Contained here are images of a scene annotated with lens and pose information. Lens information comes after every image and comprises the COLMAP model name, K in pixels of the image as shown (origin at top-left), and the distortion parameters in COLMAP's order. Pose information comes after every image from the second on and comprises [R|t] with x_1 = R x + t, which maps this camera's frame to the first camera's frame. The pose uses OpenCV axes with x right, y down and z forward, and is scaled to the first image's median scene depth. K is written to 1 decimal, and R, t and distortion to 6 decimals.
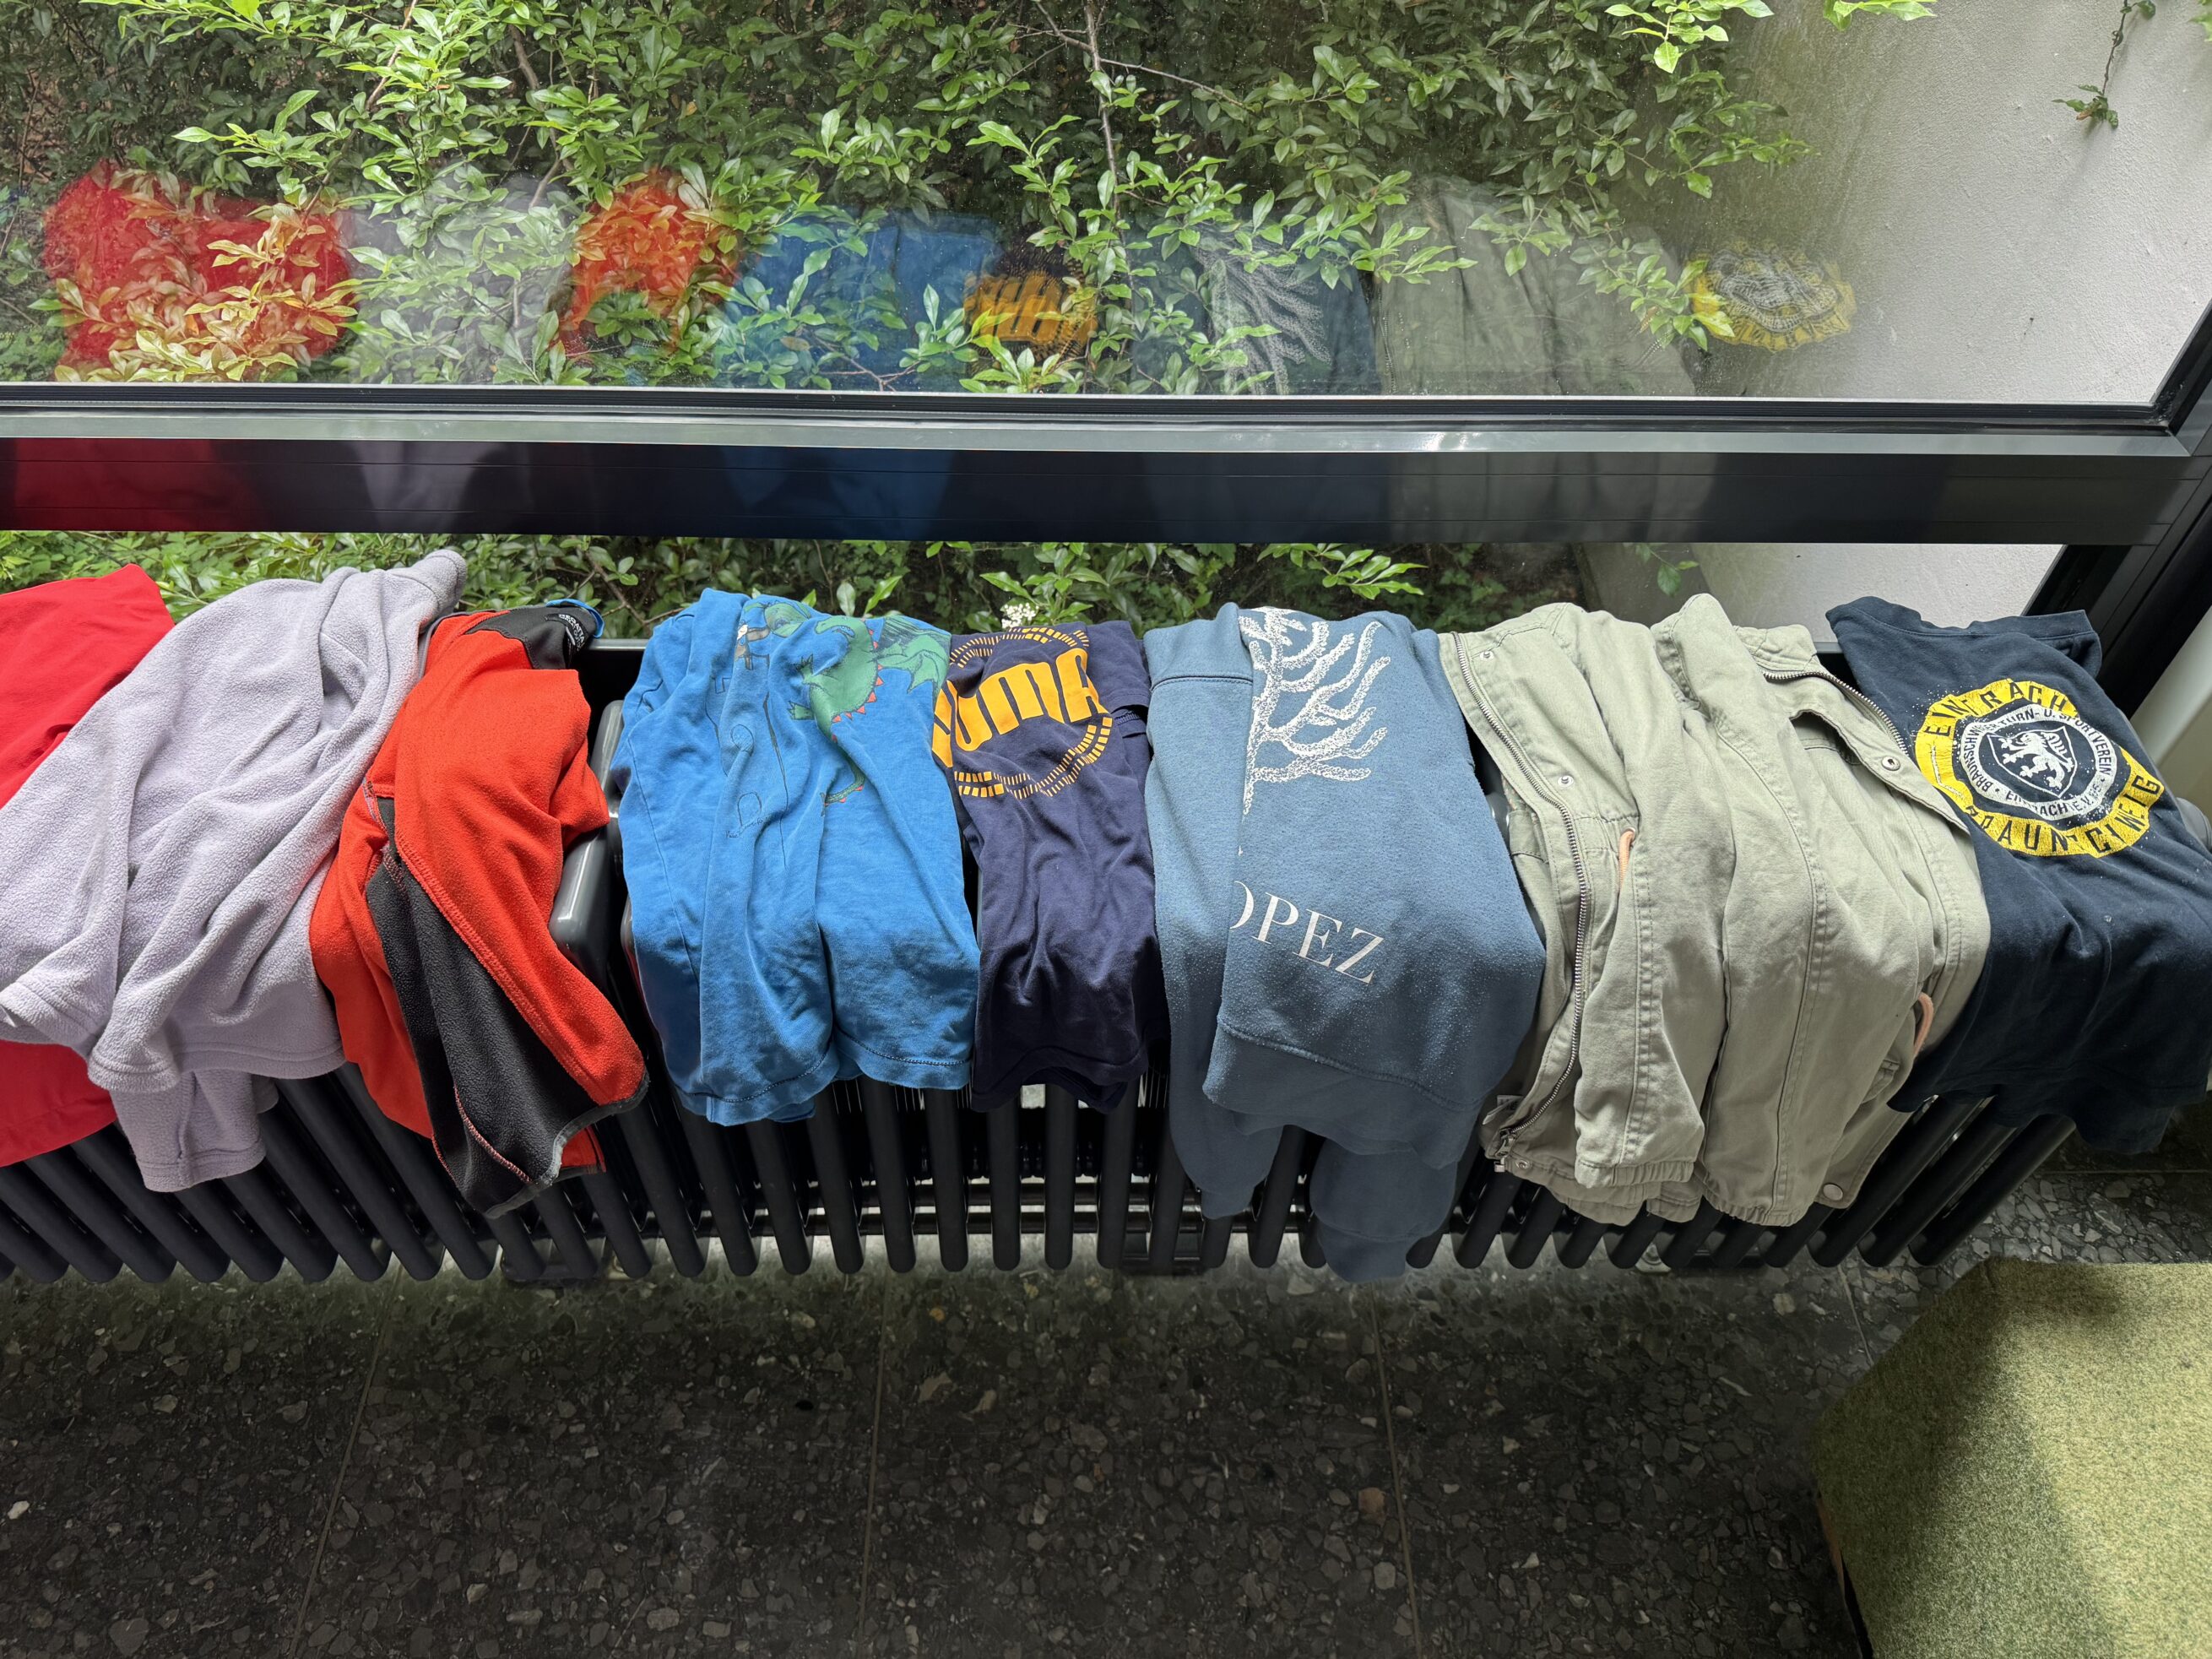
lens RADIAL K [[1531.4, 0, 1049.4], [0, 1531.4, 783.1], [0, 0, 1]] dist [0.014988, -0.022214]
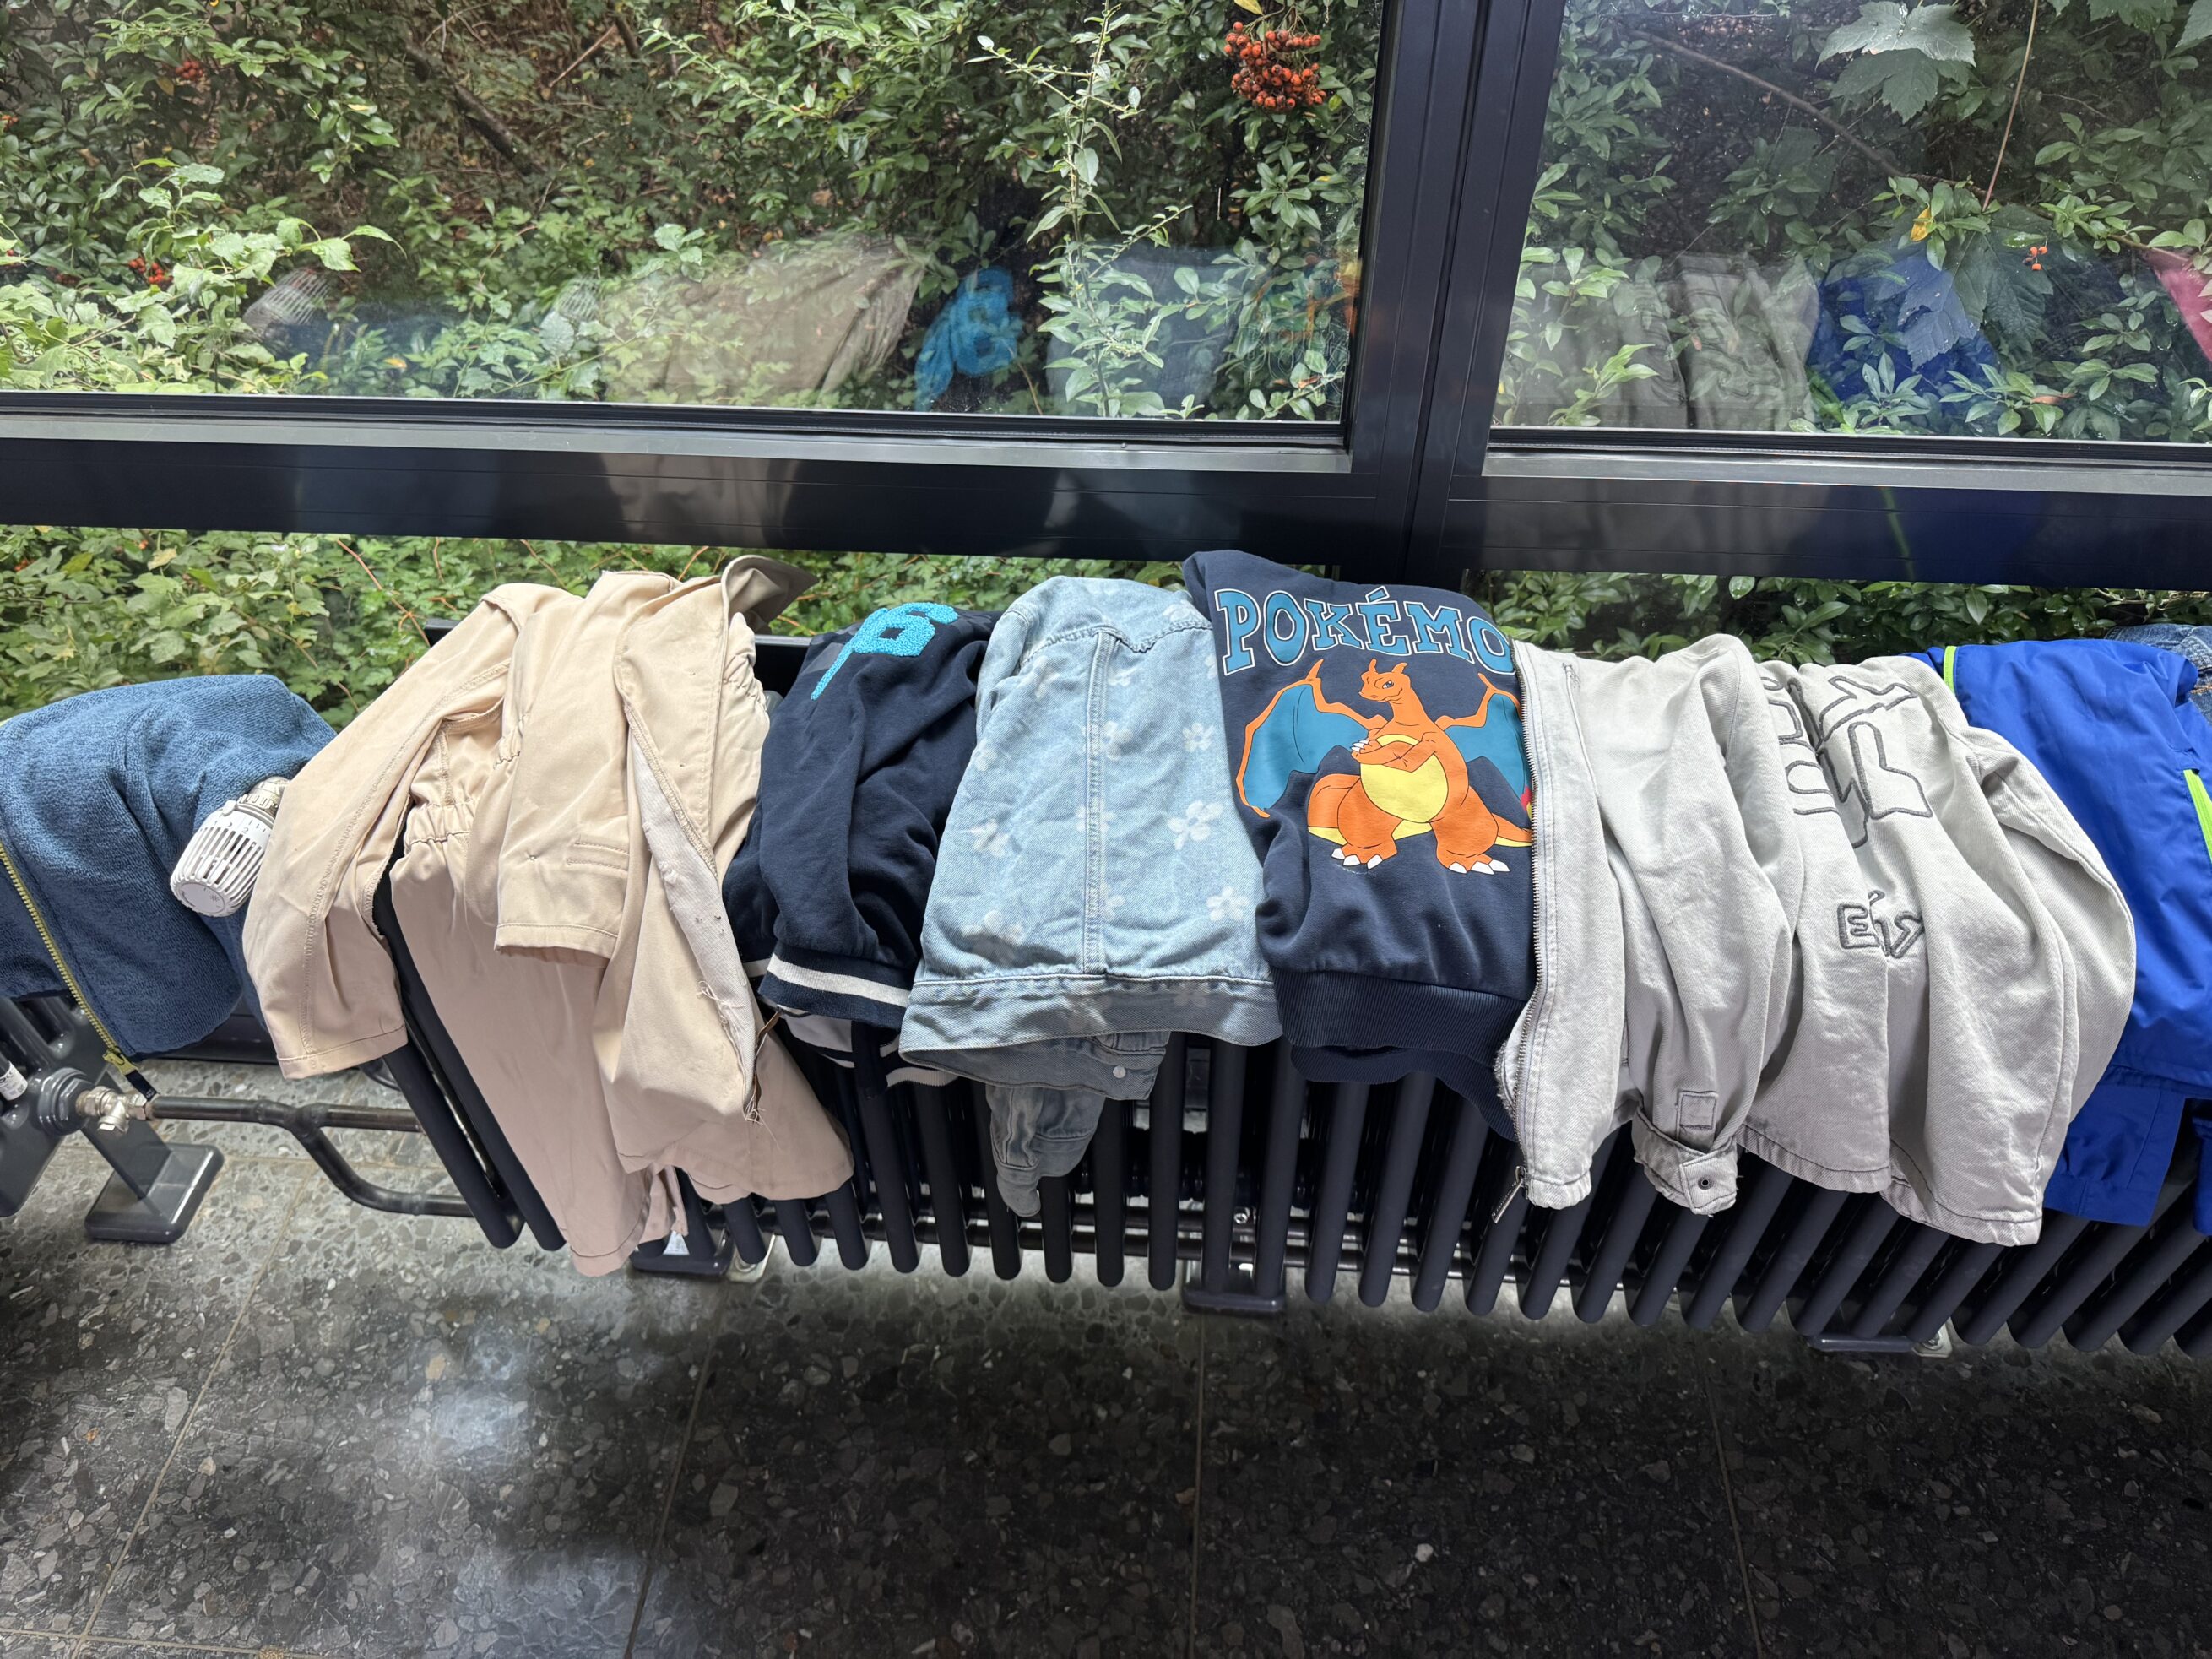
lens RADIAL K [[1531.4, 0, 1102.4], [0, 1531.4, 819.4], [0, 0, 1]] dist [0.014988, -0.022214]
pose [[0.995687, 0.042810, -0.082309, -0.795762], [-0.042168, 0.999065, 0.009522, -0.003793], [0.082640, -0.006010, 0.996561, -0.011601]]
